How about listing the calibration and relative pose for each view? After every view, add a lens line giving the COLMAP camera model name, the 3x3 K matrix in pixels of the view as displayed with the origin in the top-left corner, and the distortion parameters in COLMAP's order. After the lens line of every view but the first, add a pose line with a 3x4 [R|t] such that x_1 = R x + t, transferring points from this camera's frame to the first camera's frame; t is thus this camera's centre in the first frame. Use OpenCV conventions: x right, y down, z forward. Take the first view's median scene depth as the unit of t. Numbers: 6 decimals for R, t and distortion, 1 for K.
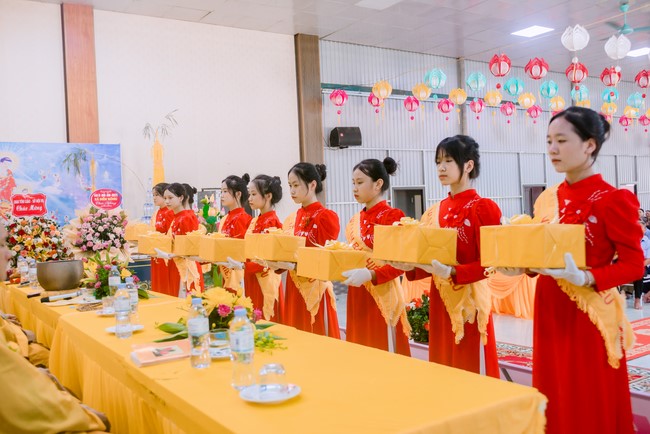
lens RADIAL K [[625.3, 0, 324.9], [0, 625.3, 217.2], [0, 0, 1]] dist [-0.016522, 0.000000]
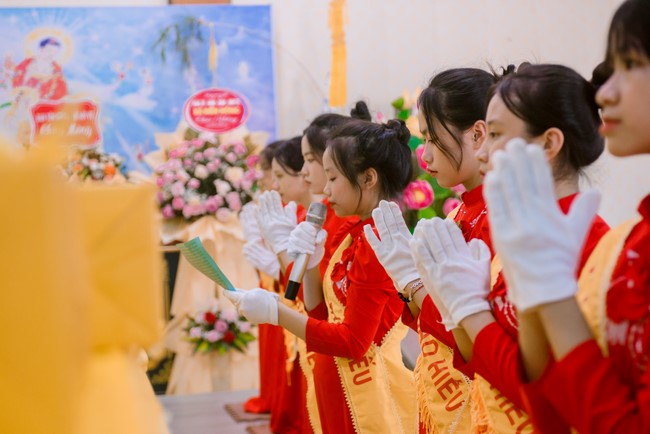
lens RADIAL K [[1260.4, 0, 326.1], [0, 1260.4, 213.8], [0, 0, 1]] dist [0.114505, 0.000000]
pose [[0.930900, -0.000010, -0.365275, 0.072277], [0.006349, 0.999849, 0.016151, 0.030689], [0.365220, -0.017354, 0.930760, 0.112833]]
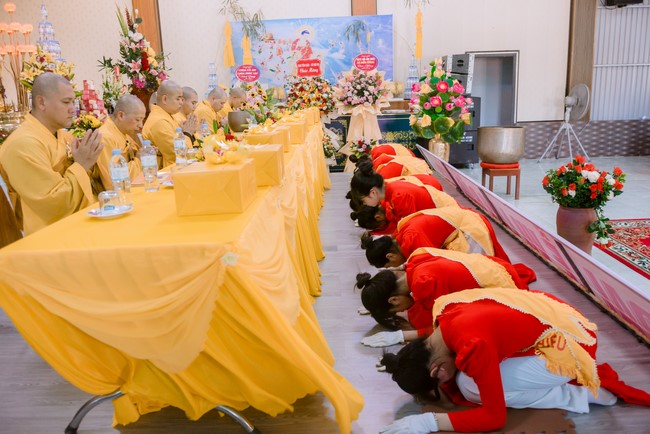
lens RADIAL K [[522.9, 0, 323.1], [0, 522.9, 221.9], [0, 0, 1]] dist [-0.060207, 0.024898]
pose [[0.836713, 0.147817, -0.527316, 0.148303], [-0.001263, 0.963402, 0.268056, -0.000789], [0.547641, -0.223620, 0.806278, 0.048578]]
